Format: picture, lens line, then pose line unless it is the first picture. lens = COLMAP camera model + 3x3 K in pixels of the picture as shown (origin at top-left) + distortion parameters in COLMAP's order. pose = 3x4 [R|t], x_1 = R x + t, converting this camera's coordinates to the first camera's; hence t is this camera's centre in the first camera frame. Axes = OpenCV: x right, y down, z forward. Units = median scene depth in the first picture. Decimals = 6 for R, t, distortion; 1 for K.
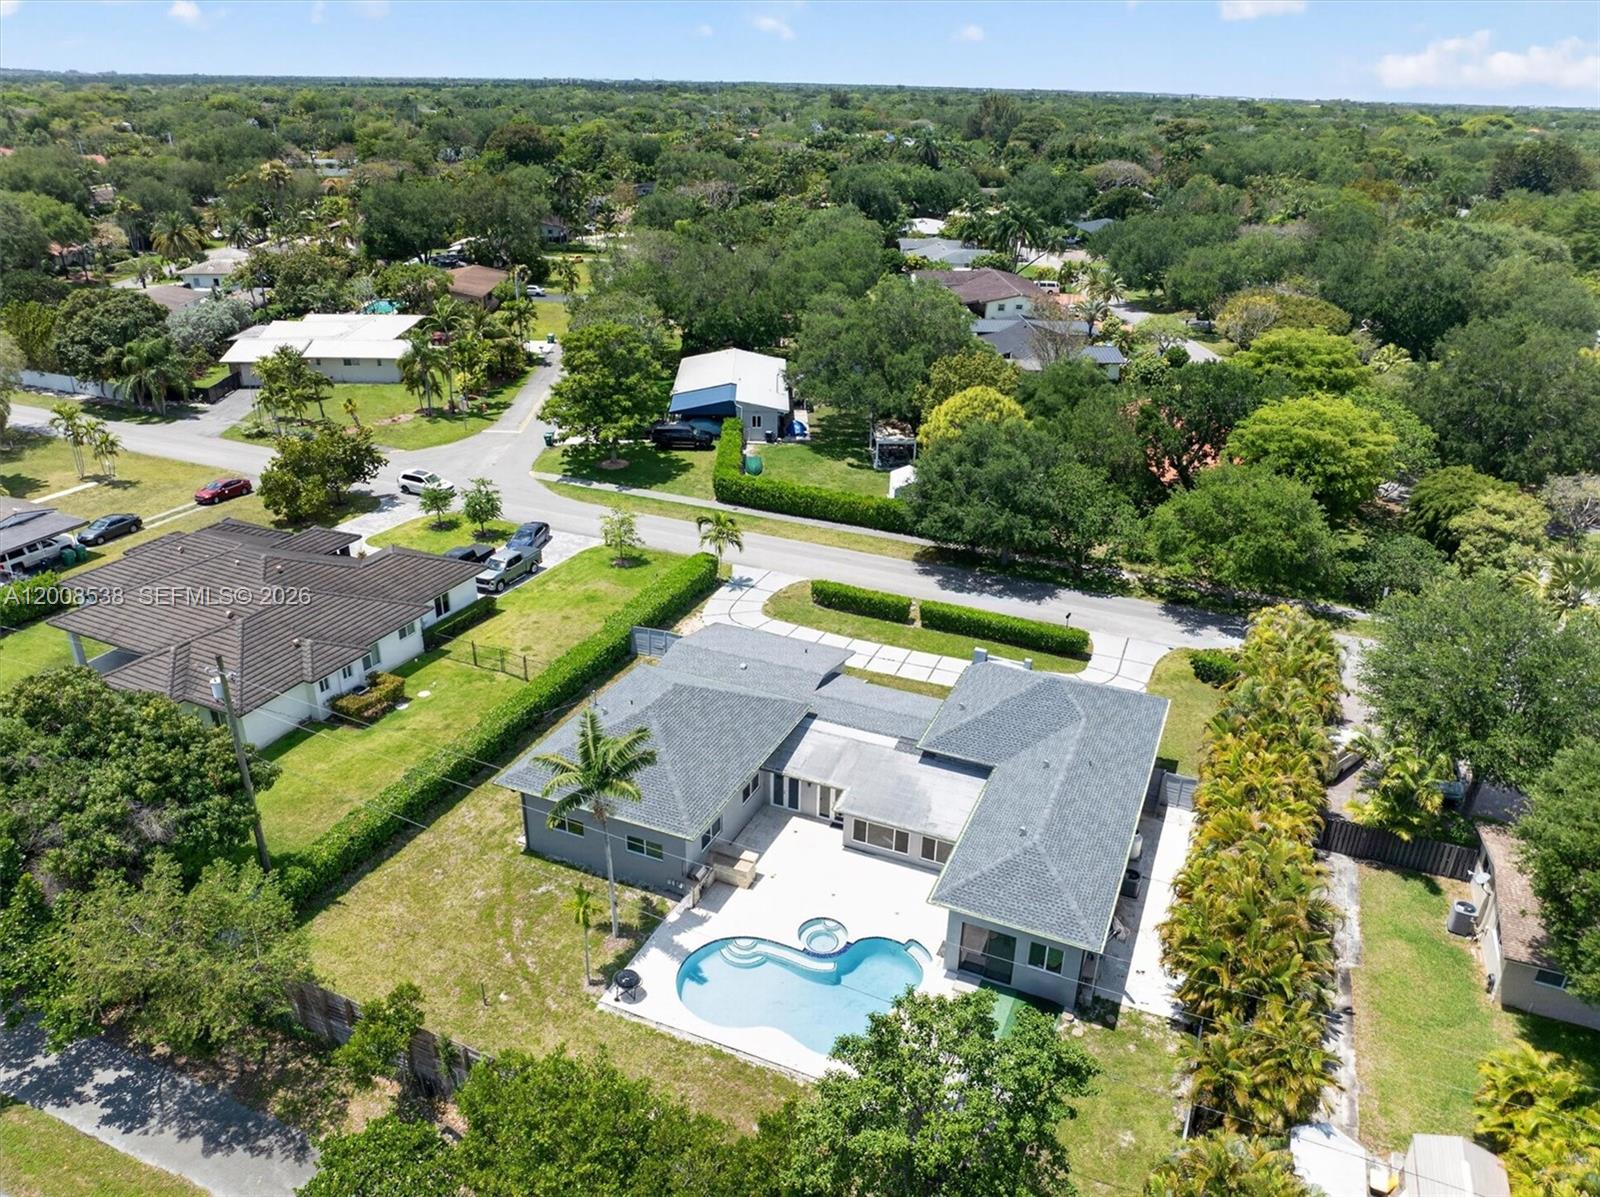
lens RADIAL K [[1134.4, 0, 808.7], [0, 1134.4, 596.3], [0, 0, 1]] dist [-0.035302, 0.000662]
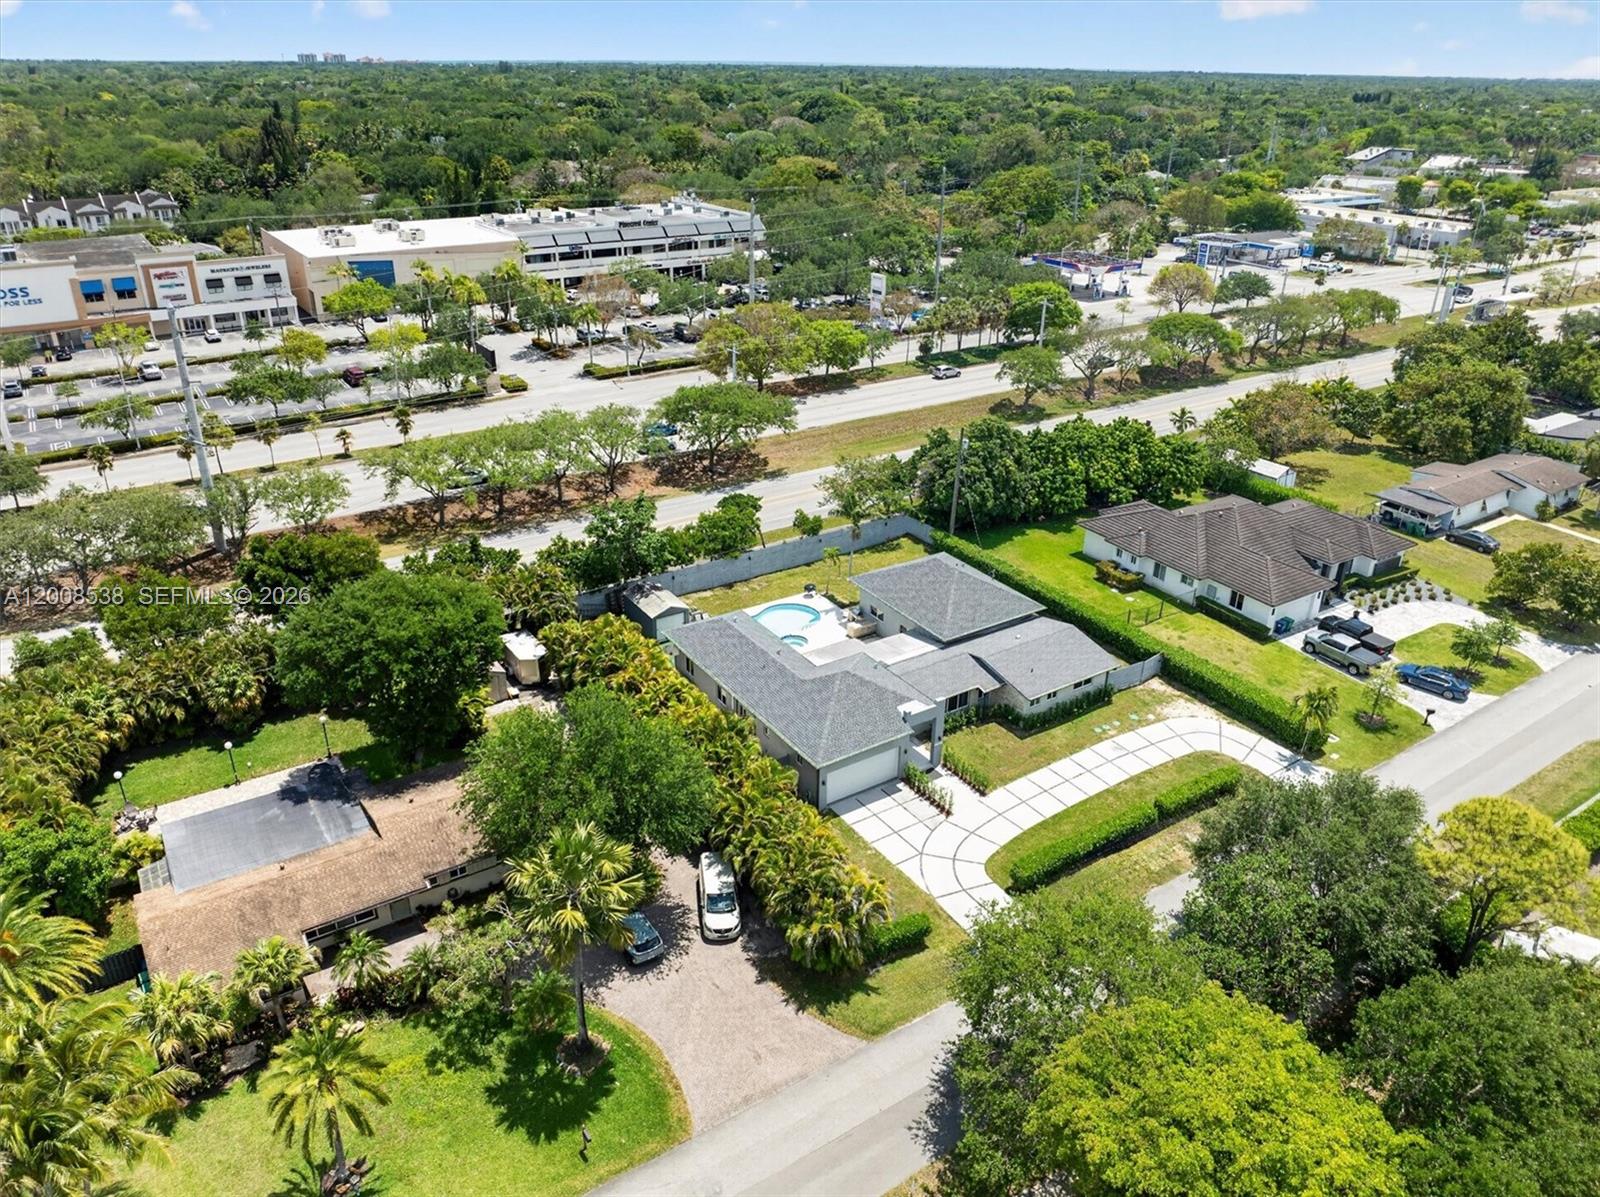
lens RADIAL K [[1134.4, 0, 808.7], [0, 1134.4, 596.3], [0, 0, 1]] dist [-0.035302, 0.000662]
pose [[-0.548680, 0.336033, -0.765527, 0.780257], [-0.368332, 0.724849, 0.582173, -0.475912], [0.750521, 0.601395, -0.273938, 0.809901]]
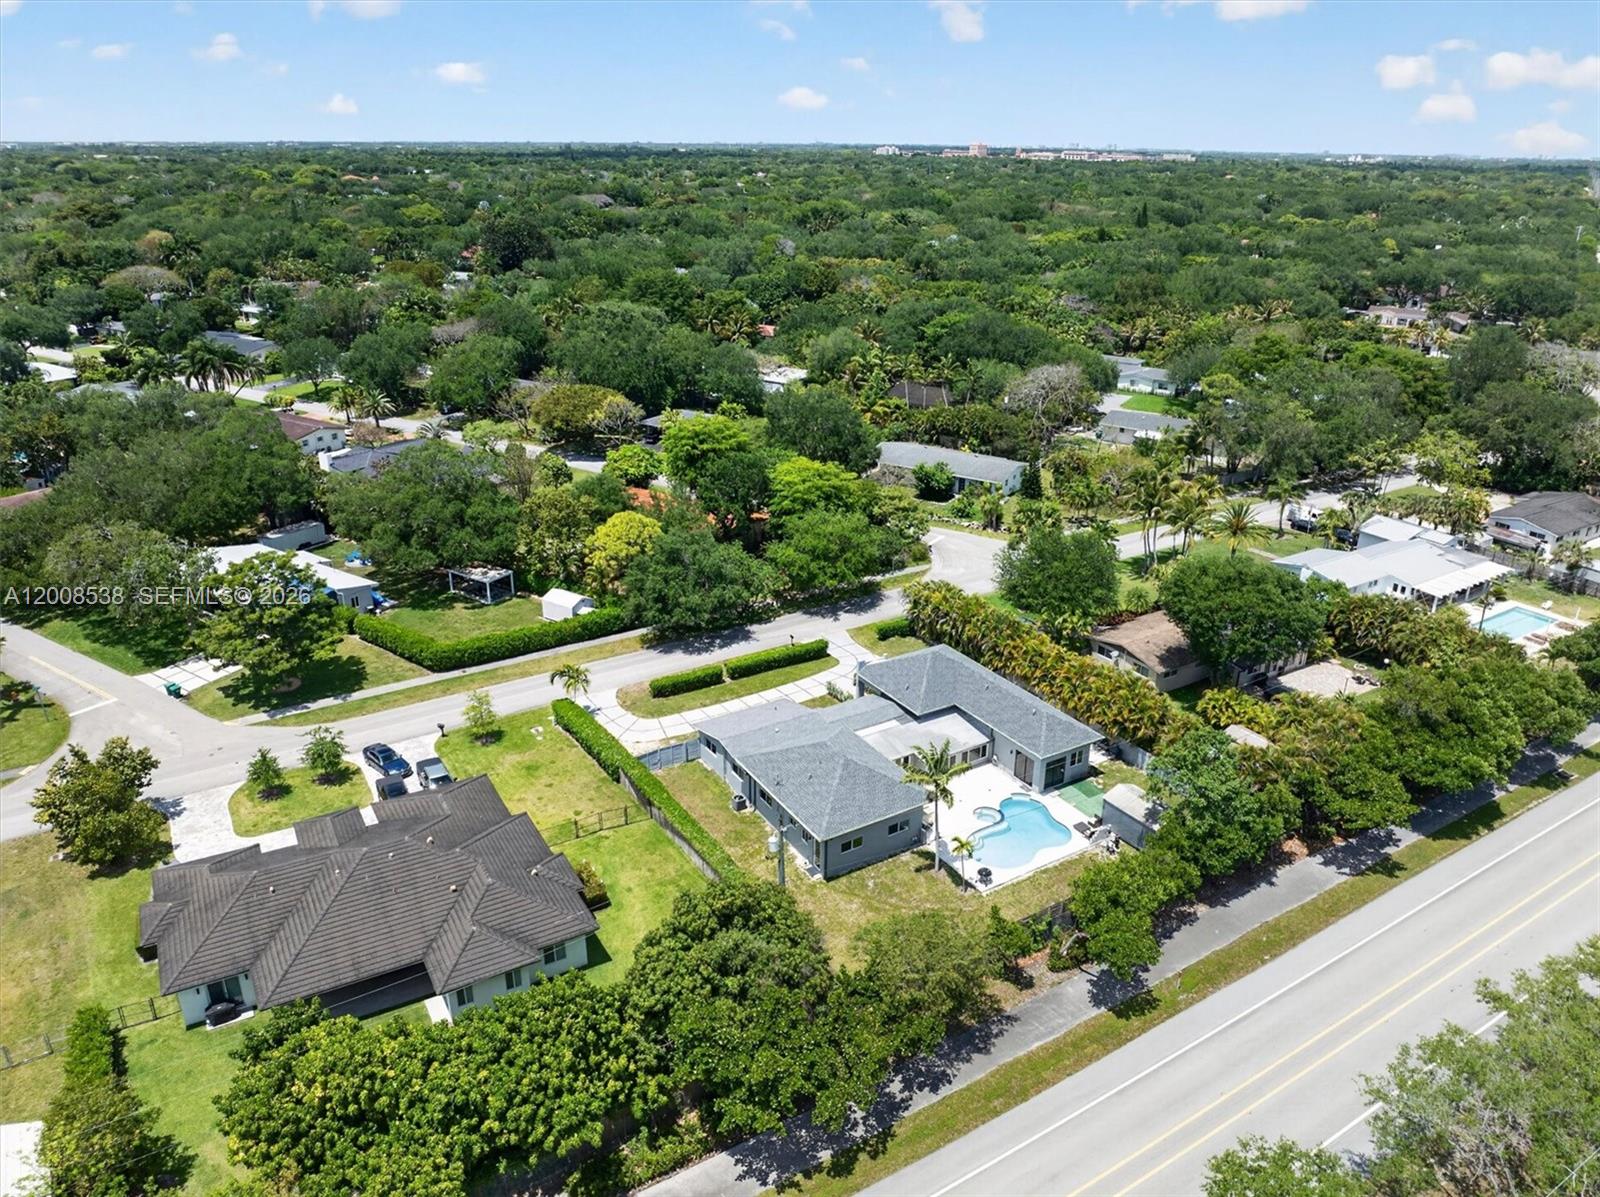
lens RADIAL K [[1134.4, 0, 808.7], [0, 1134.4, 596.3], [0, 0, 1]] dist [-0.035302, 0.000662]
pose [[0.569593, -0.322672, 0.755941, -0.767777], [0.342049, 0.929350, 0.138962, -0.204180], [-0.747373, 0.179417, 0.639721, -0.002365]]
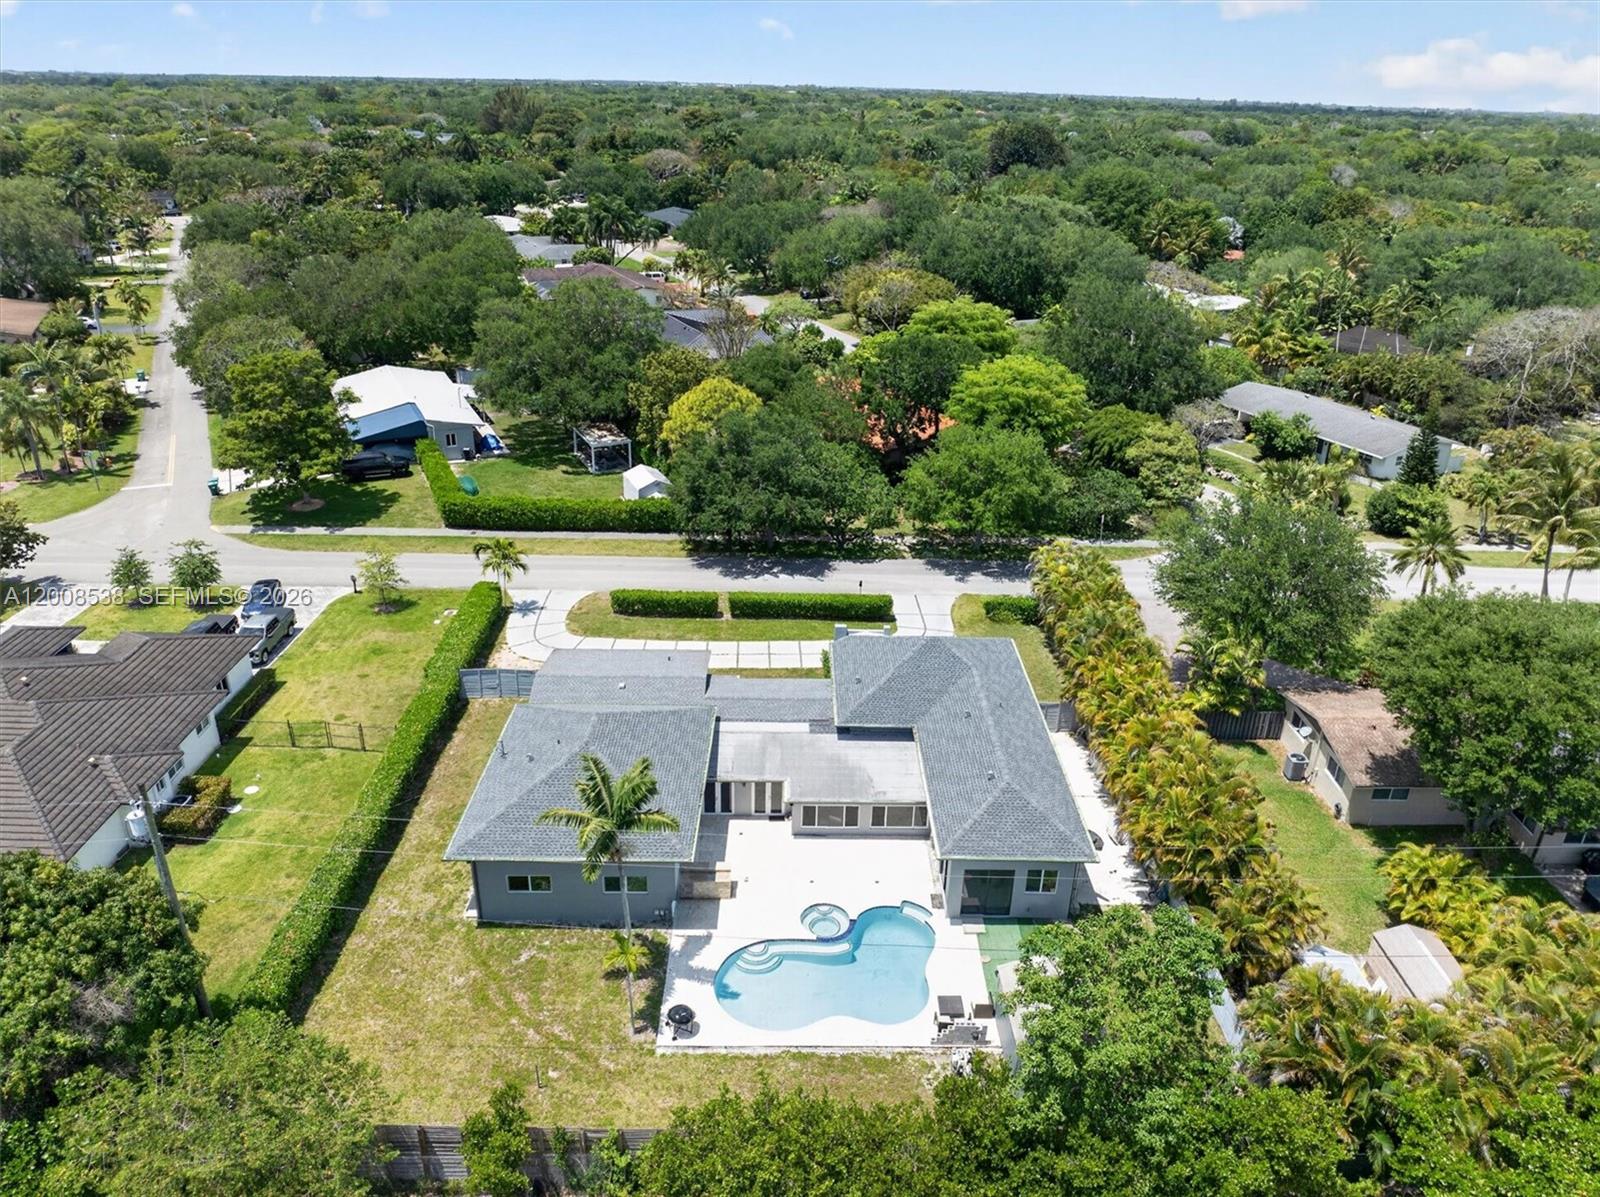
lens RADIAL K [[1134.4, 0, 808.7], [0, 1134.4, 596.3], [0, 0, 1]] dist [-0.035302, 0.000662]
pose [[0.913863, -0.166647, 0.370246, -0.182428], [0.163638, 0.985719, 0.039768, -0.018530], [-0.371586, 0.024244, 0.928082, 0.024547]]
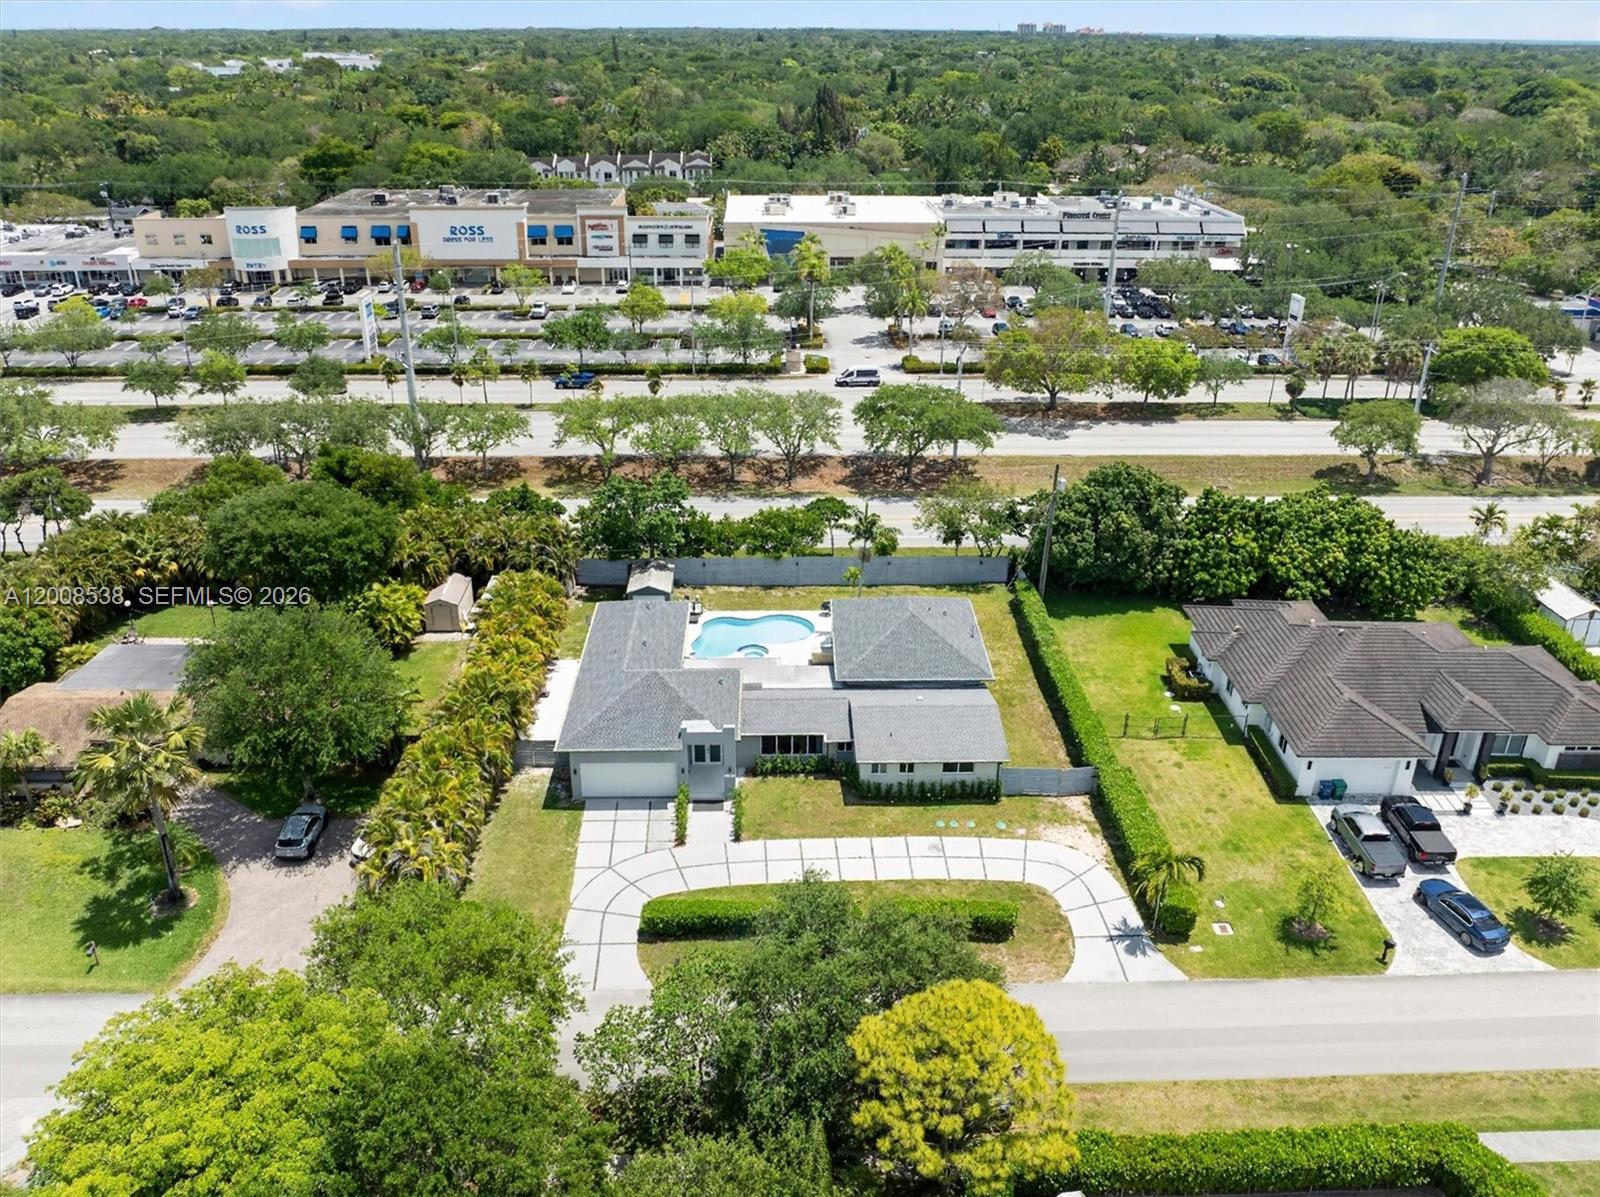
lens RADIAL K [[1265.1, 0, 799.5], [0, 1265.1, 634.6], [0, 0, 1]] dist [-0.026968, -0.008002]
pose [[-0.910102, 0.157589, -0.383249, 0.384473], [-0.194297, 0.654614, 0.730568, -0.641611], [0.366010, 0.739355, -0.565146, 1.152874]]
